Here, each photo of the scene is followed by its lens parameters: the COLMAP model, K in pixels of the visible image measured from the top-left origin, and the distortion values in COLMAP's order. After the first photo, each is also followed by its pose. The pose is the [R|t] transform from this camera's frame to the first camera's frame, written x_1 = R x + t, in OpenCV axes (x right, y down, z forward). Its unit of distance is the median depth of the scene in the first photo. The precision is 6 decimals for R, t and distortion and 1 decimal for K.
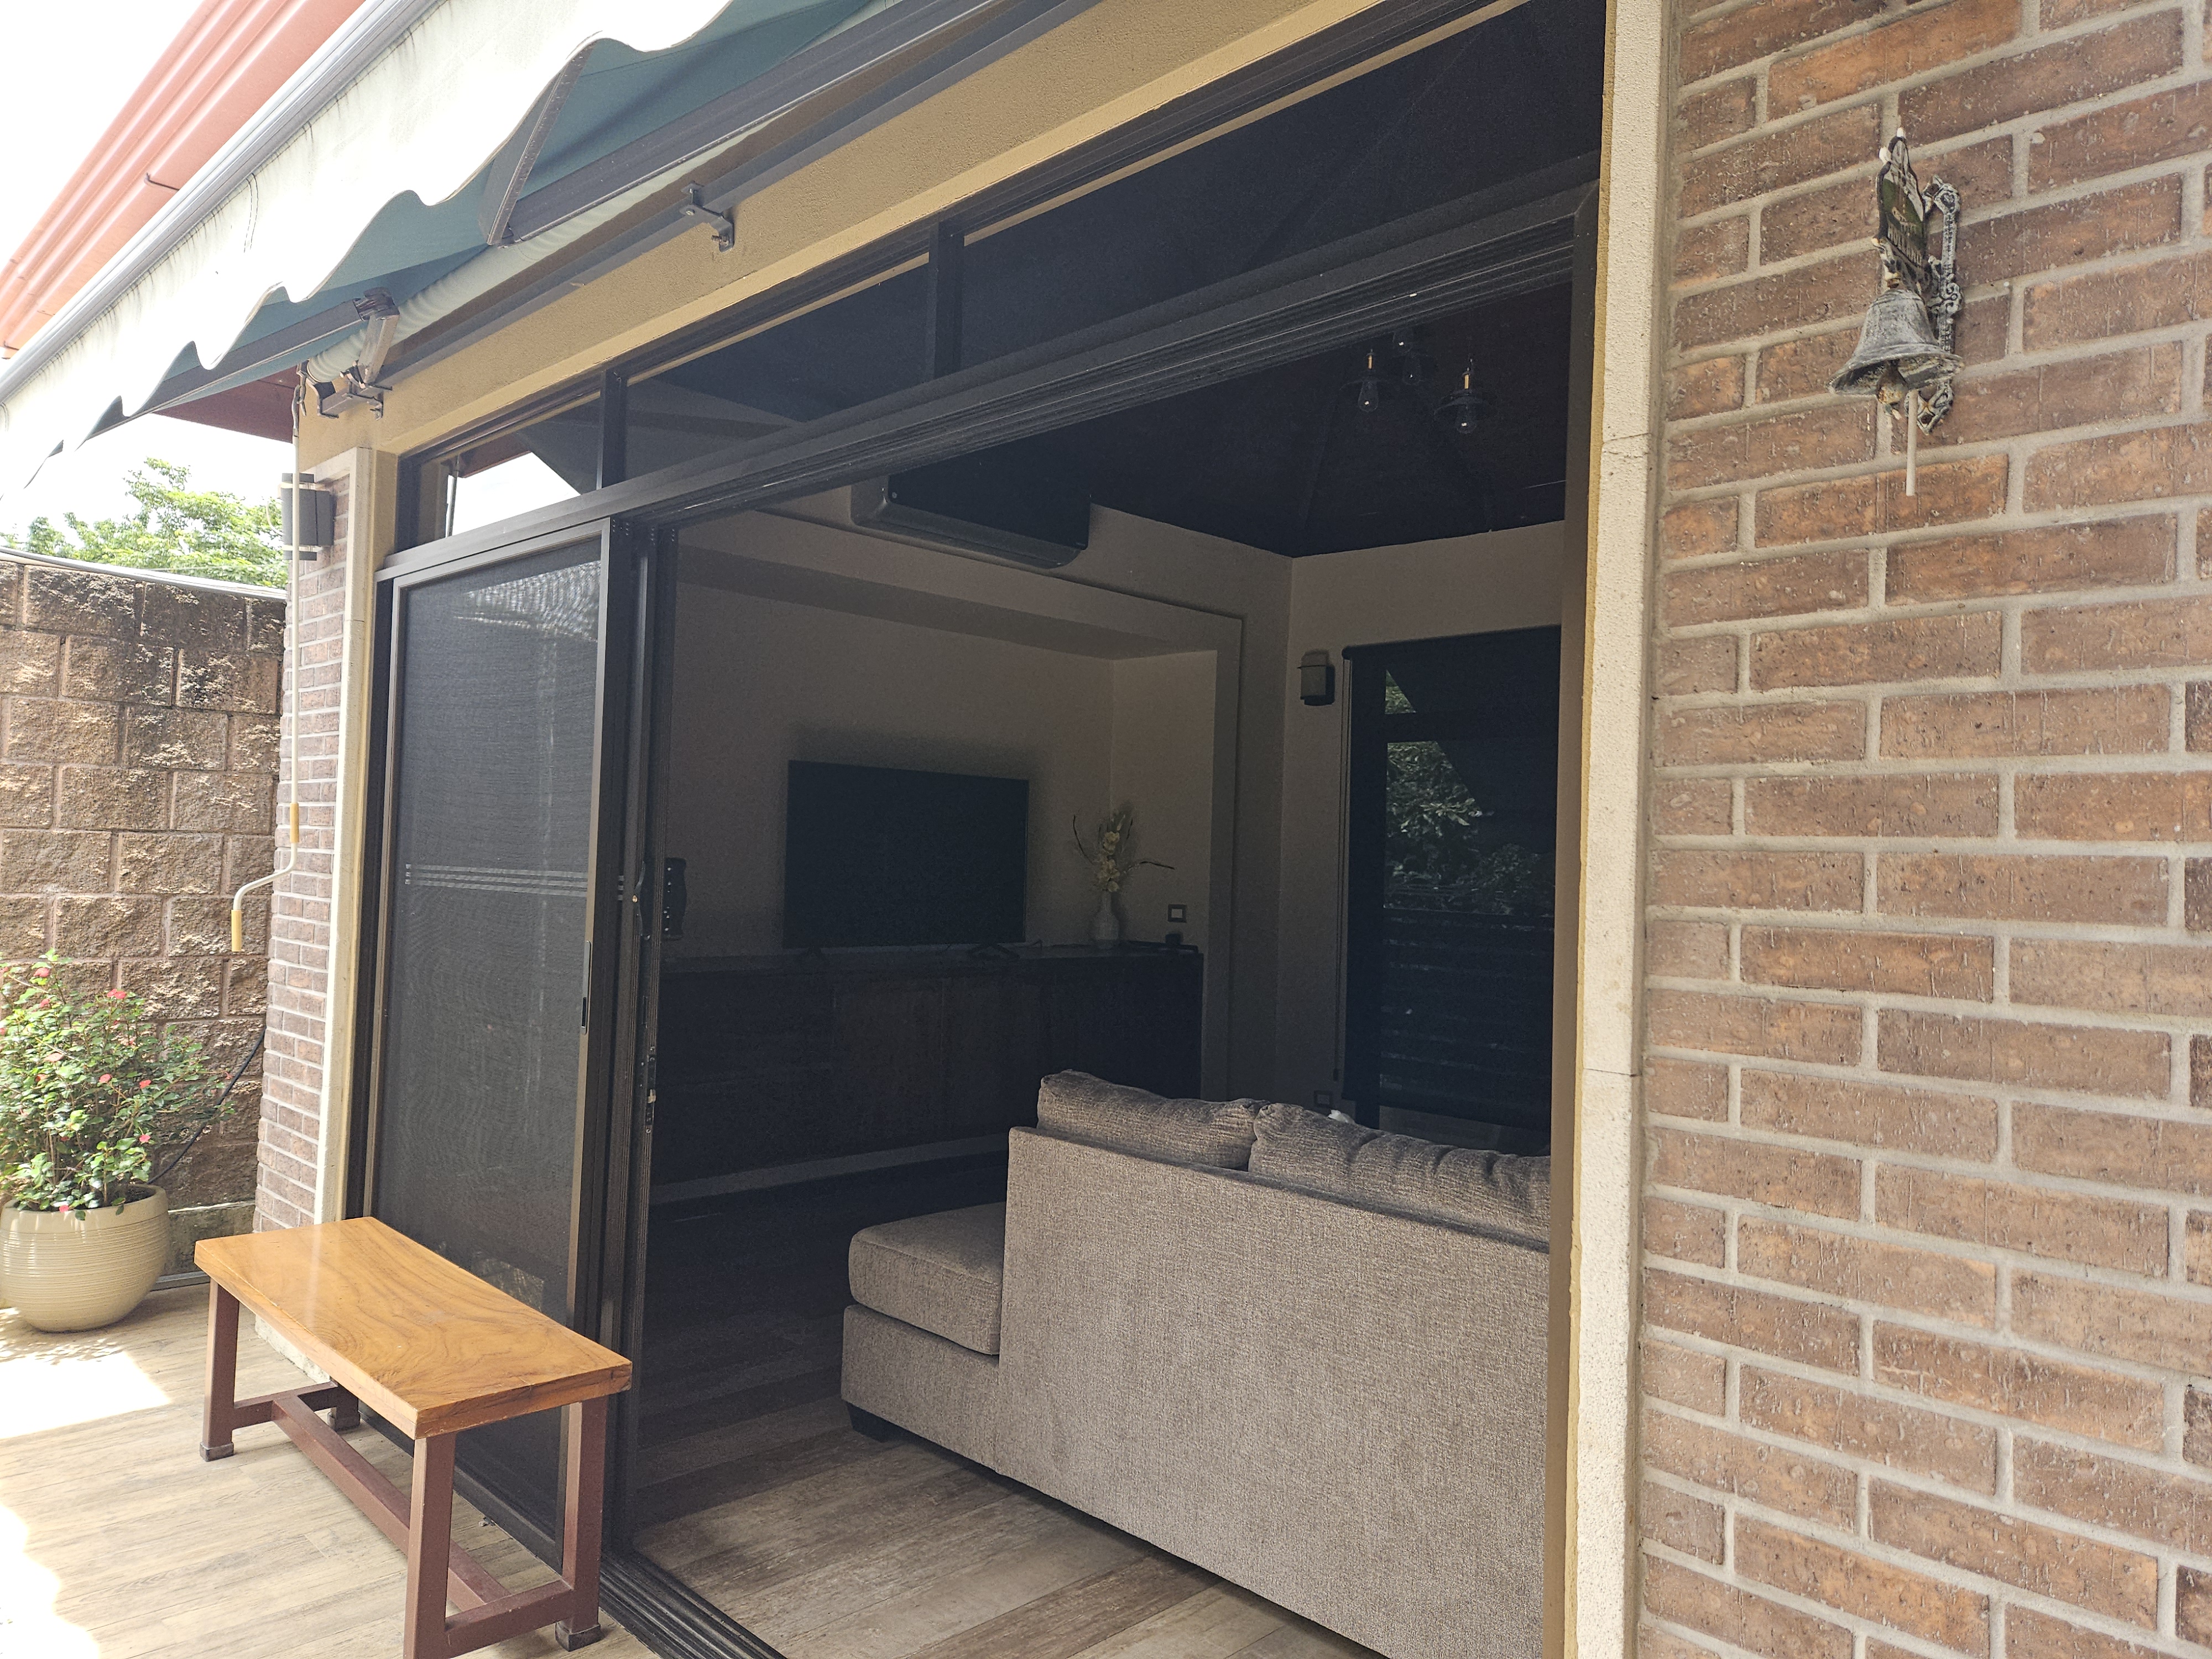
lens RADIAL K [[1469.6, 0, 1106.4], [0, 1469.6, 823.4], [0, 0, 1]] dist [0.077922, -0.066522]
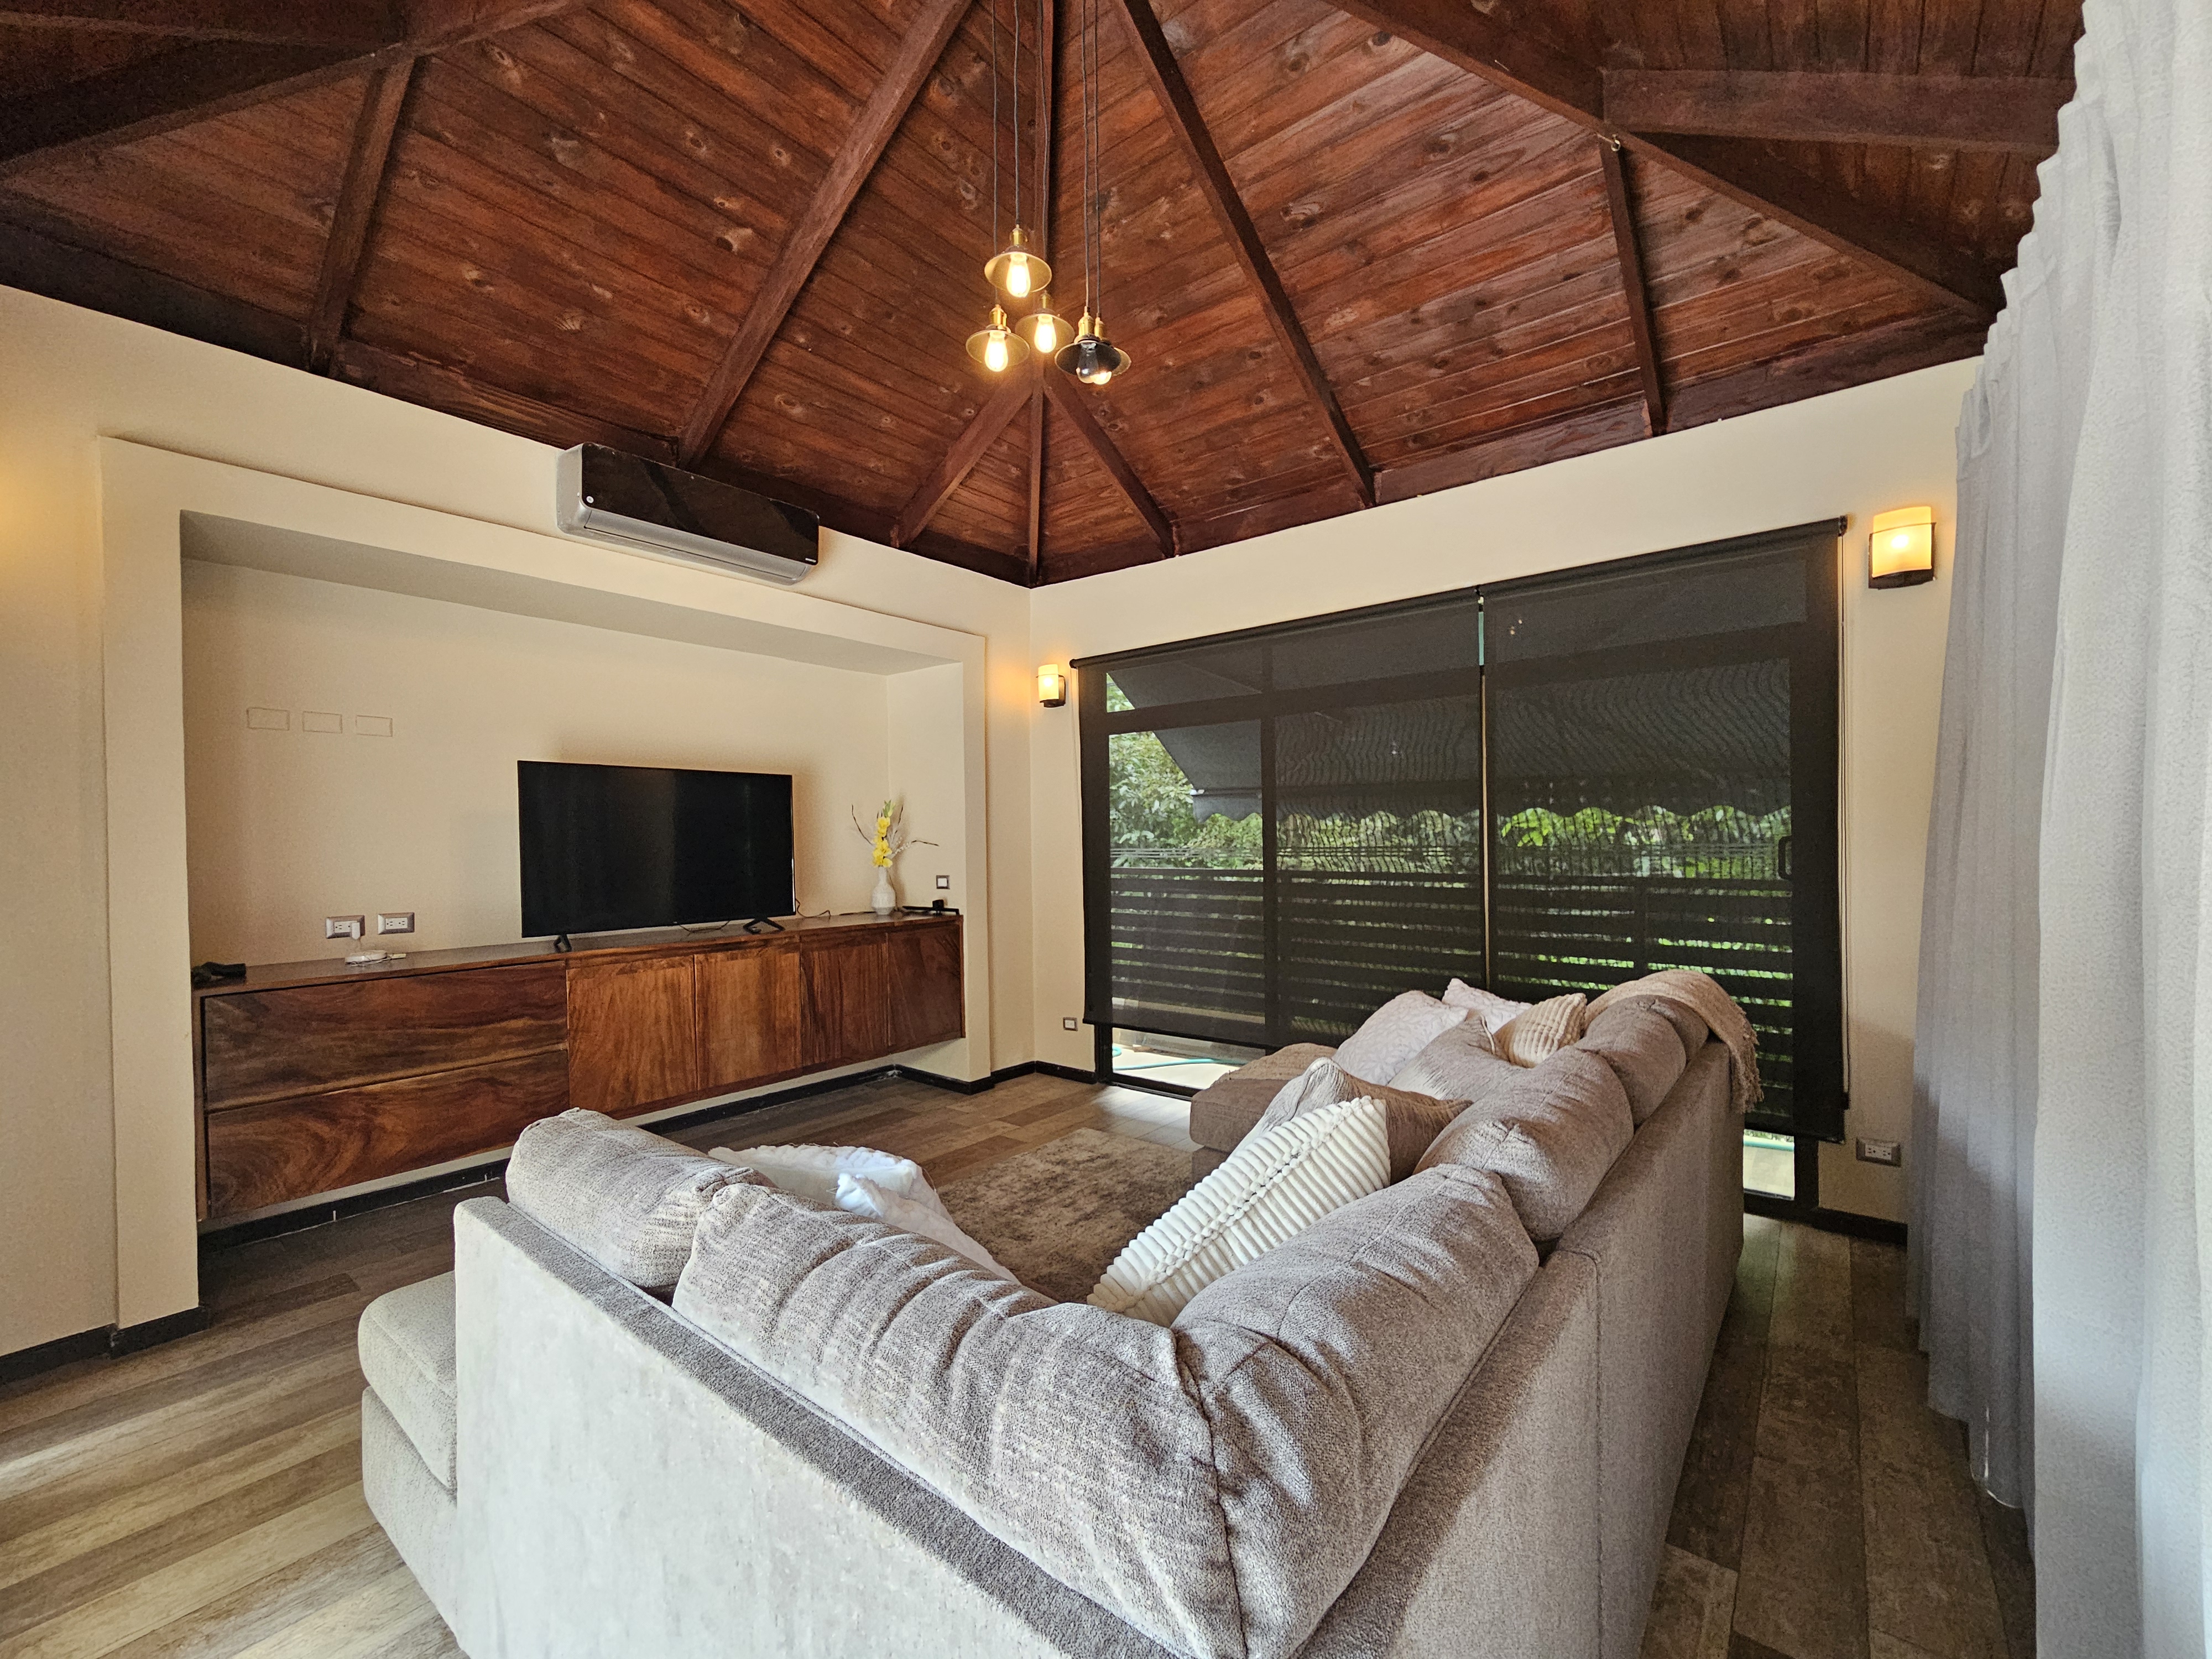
lens RADIAL K [[910.4, 0, 1111.9], [0, 910.4, 849.4], [0, 0, 1]] dist [-0.001371, 0.000776]
pose [[0.992504, -0.047383, 0.112654, 0.103992], [0.043332, 0.998332, 0.038143, 0.011399], [-0.114273, -0.032976, 0.992902, 0.239718]]
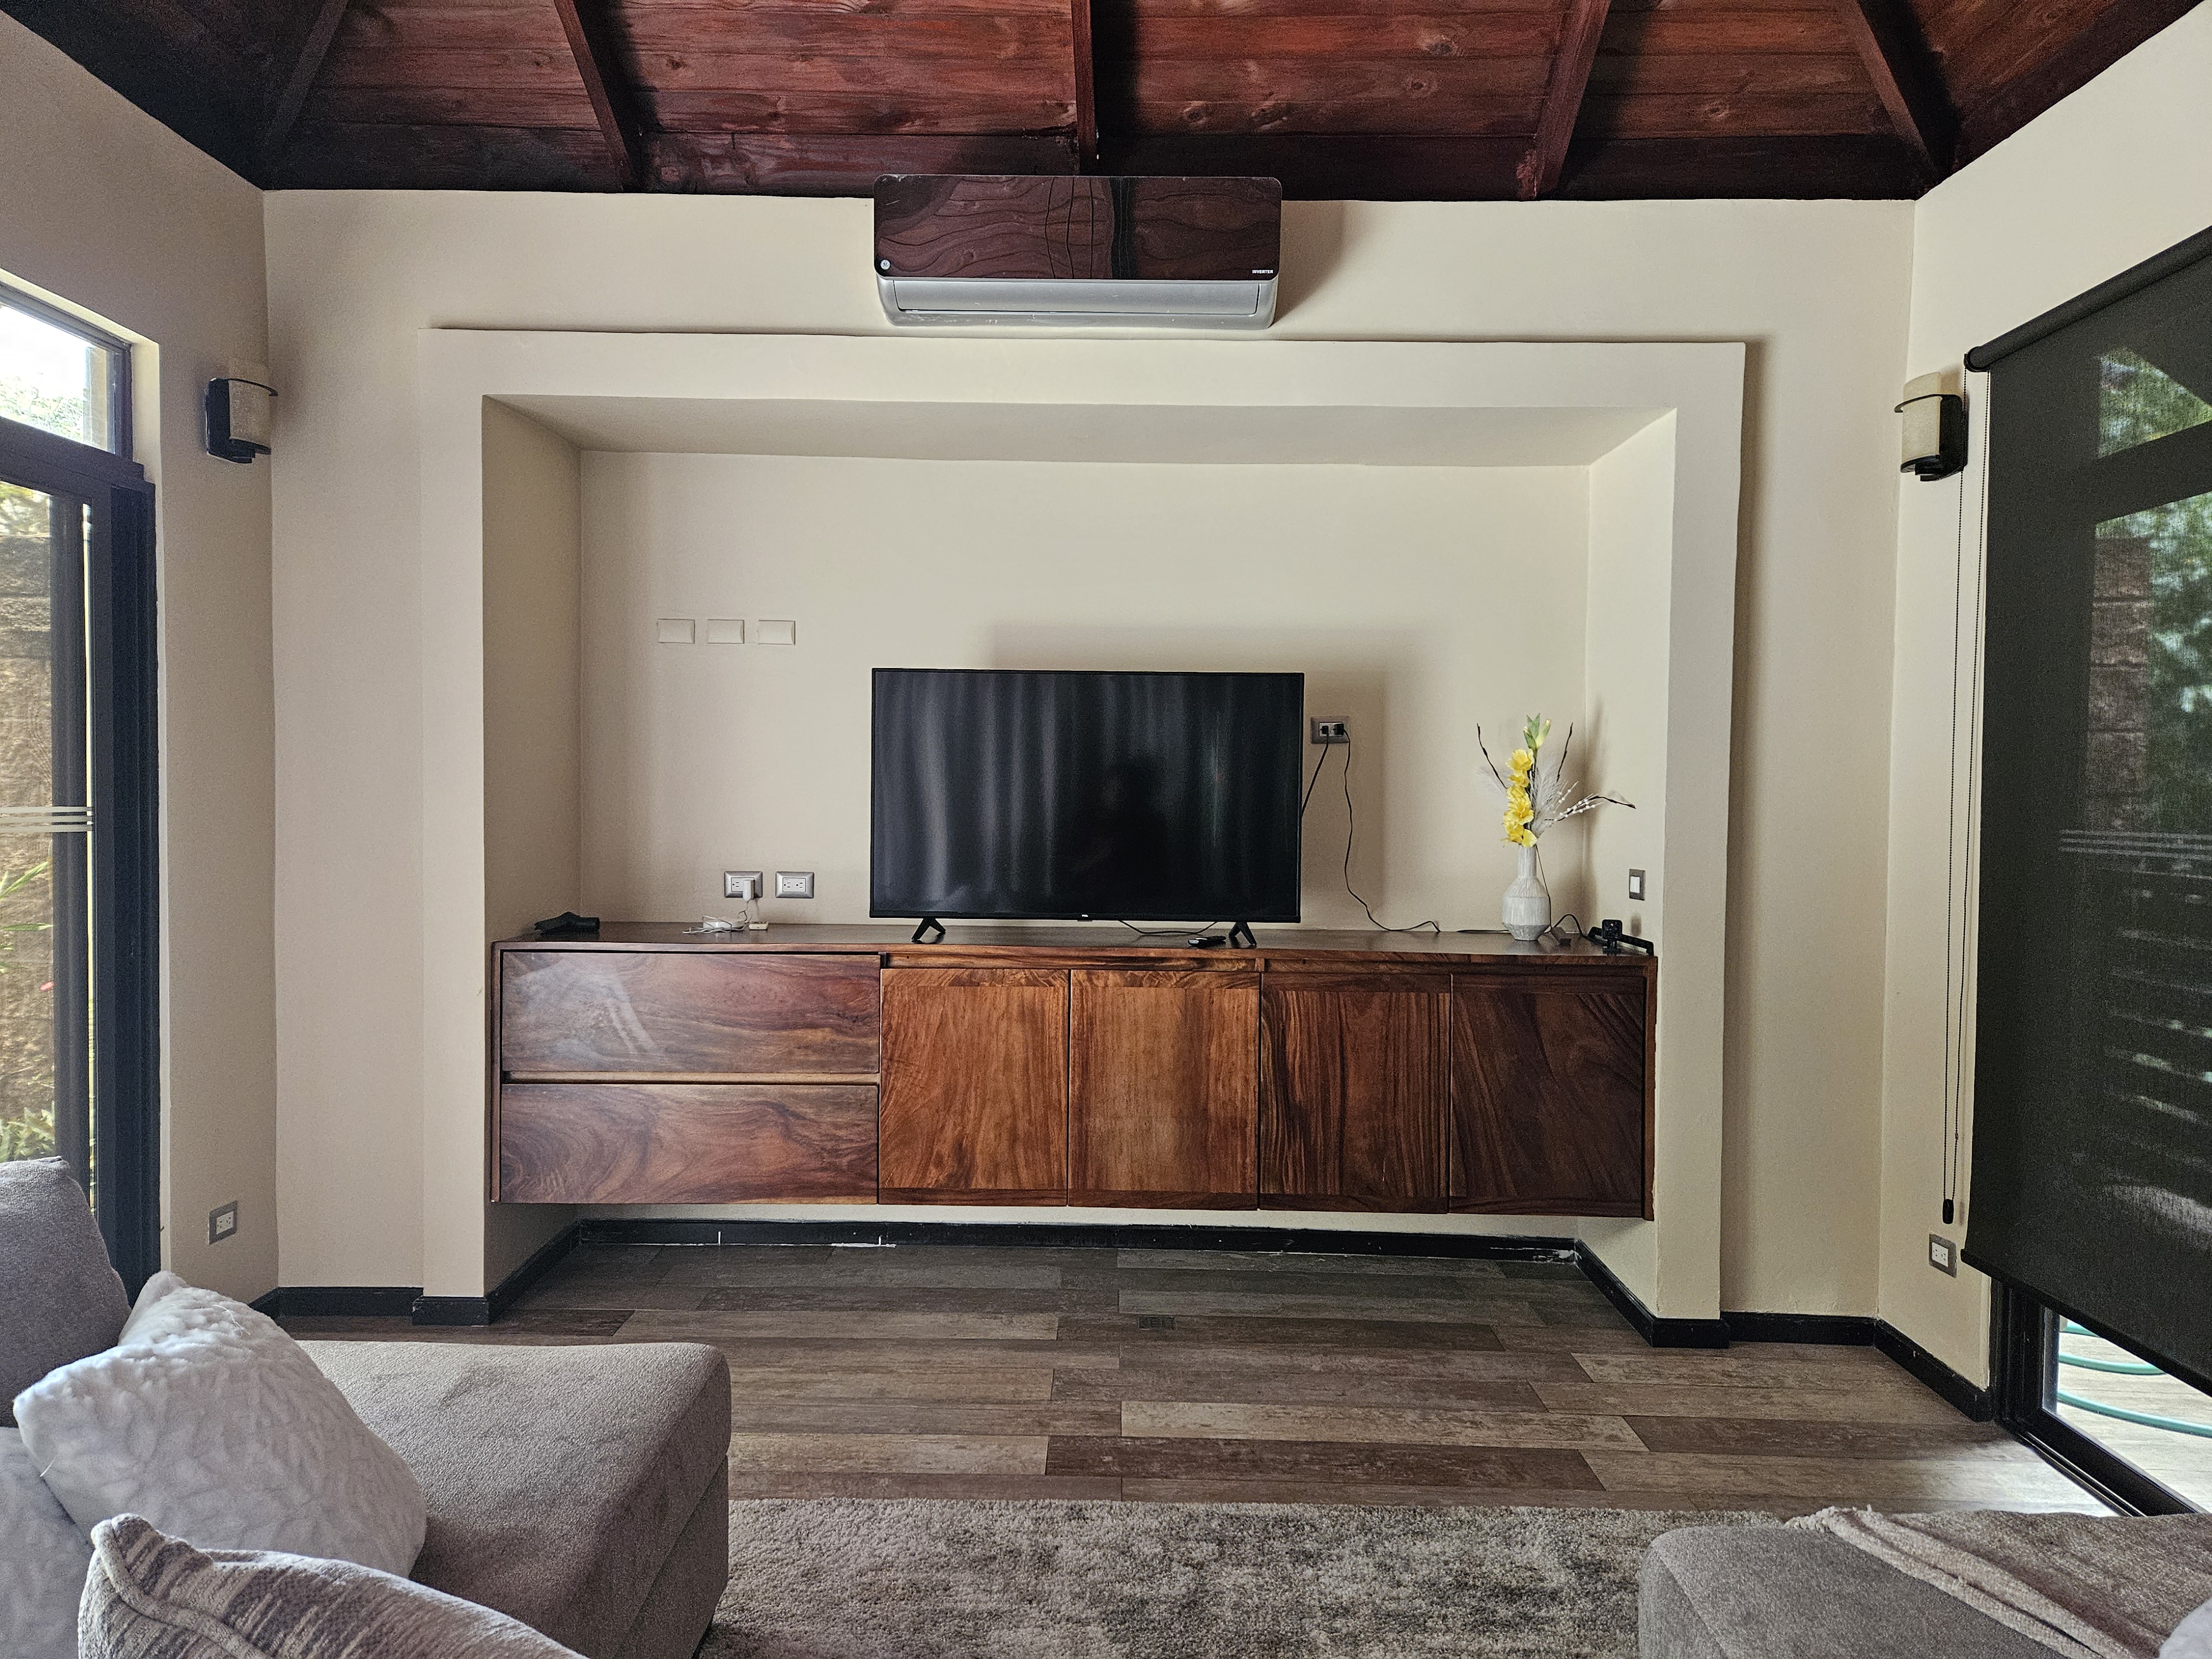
lens RADIAL K [[1474.1, 0, 1102.4], [0, 1474.1, 834.7], [0, 0, 1]] dist [0.089766, -0.119252]
pose [[0.692665, -0.003876, -0.721249, 0.324221], [0.028488, 0.999352, 0.021988, 0.022829], [0.720697, -0.035777, 0.692326, 0.444765]]
